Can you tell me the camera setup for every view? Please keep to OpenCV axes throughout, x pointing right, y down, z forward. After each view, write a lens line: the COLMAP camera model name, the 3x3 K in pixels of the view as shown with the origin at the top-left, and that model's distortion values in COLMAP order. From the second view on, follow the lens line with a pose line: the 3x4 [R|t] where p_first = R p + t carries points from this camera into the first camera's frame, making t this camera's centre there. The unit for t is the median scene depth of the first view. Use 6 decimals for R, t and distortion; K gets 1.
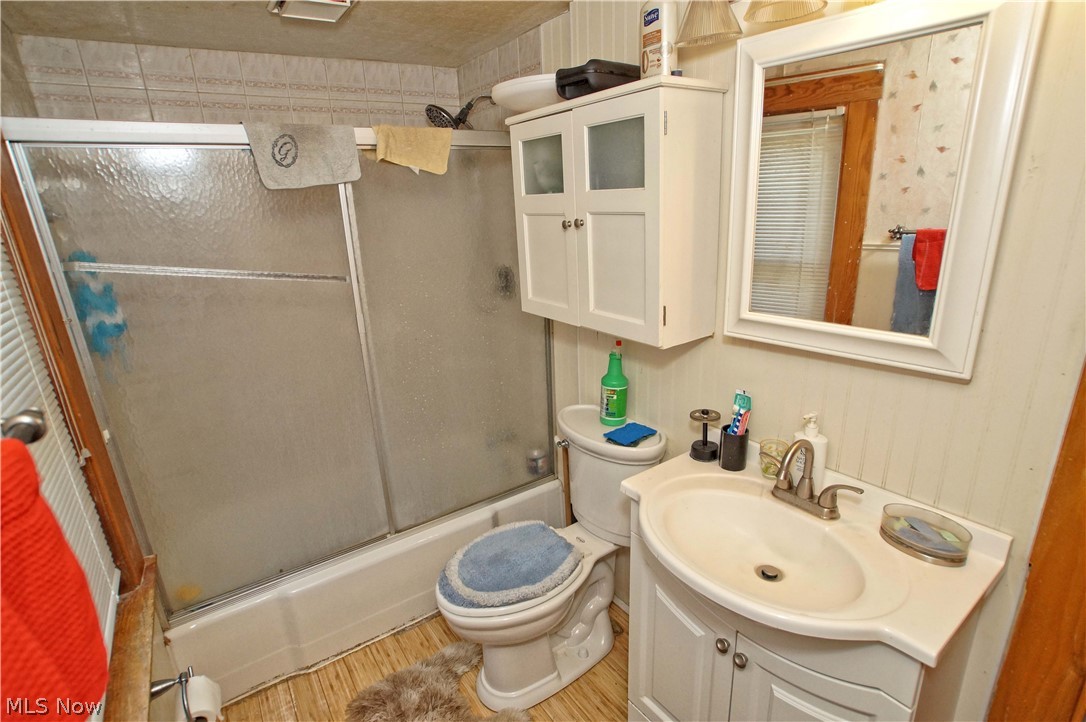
lens RADIAL K [[518.5, 0, 543.0], [0, 518.5, 361.0], [0, 0, 1]] dist [-0.060812, 0.023778]
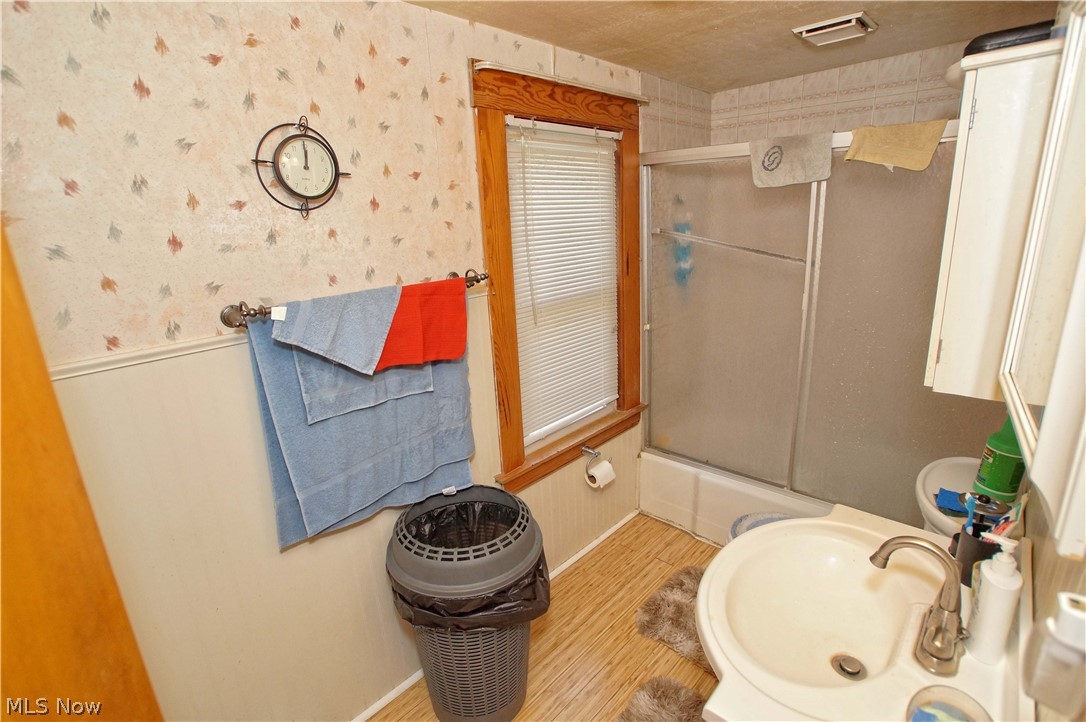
lens RADIAL K [[518.5, 0, 543.0], [0, 518.5, 361.0], [0, 0, 1]] dist [-0.060812, 0.023778]
pose [[0.216026, 0.304530, -0.927682, 0.652711], [-0.257350, 0.934279, 0.246768, -0.080218], [0.941862, 0.185431, 0.280200, 0.136666]]
